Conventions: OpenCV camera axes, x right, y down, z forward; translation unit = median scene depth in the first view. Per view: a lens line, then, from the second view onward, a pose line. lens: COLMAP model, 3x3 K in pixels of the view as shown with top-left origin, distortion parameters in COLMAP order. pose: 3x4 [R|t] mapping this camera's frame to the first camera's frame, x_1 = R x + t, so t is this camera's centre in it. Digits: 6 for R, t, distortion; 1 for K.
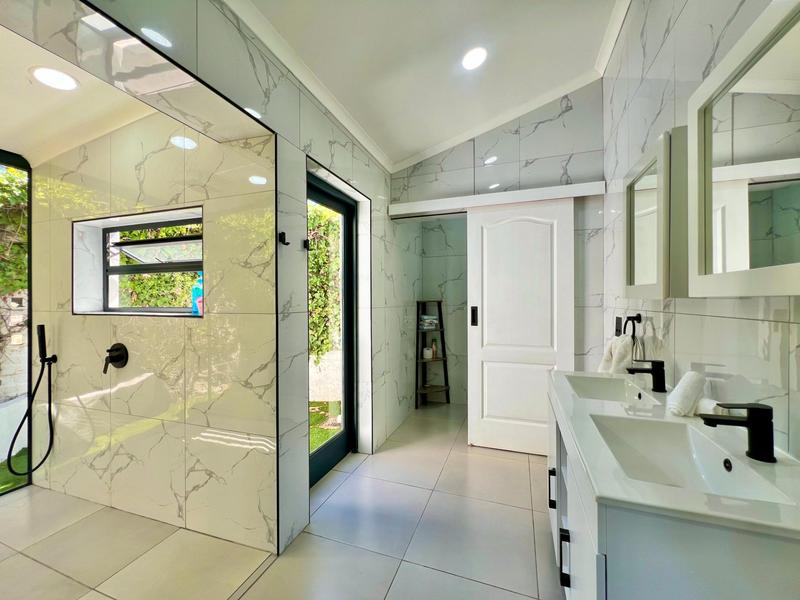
lens RADIAL K [[320.7, 0, 403.2], [0, 320.7, 297.0], [0, 0, 1]] dist [-0.002284, -0.000083]
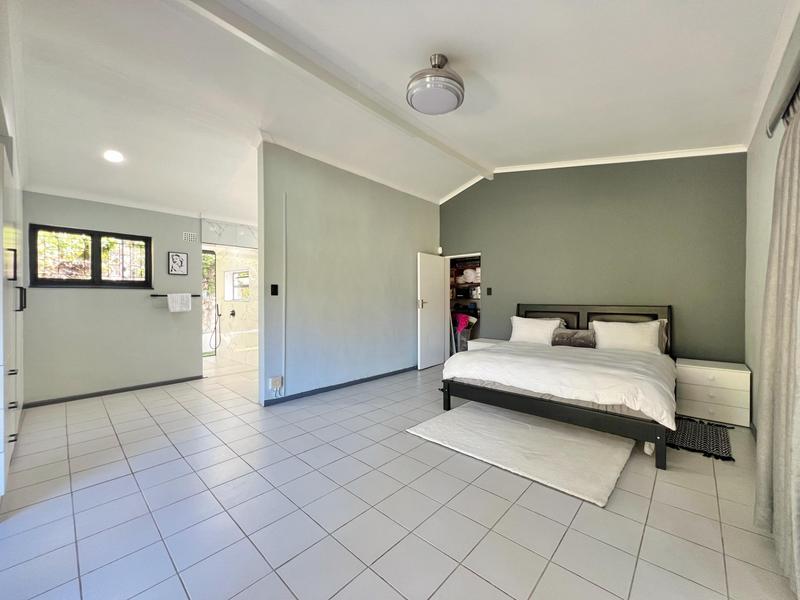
lens RADIAL K [[320.7, 0, 398.4], [0, 320.7, 303.8], [0, 0, 1]] dist [-0.002284, -0.000083]
pose [[0.918279, 0.005079, -0.395901, 1.663636], [0.000069, 0.999916, 0.012989, 0.036196], [0.395934, -0.011955, 0.918201, -1.136010]]
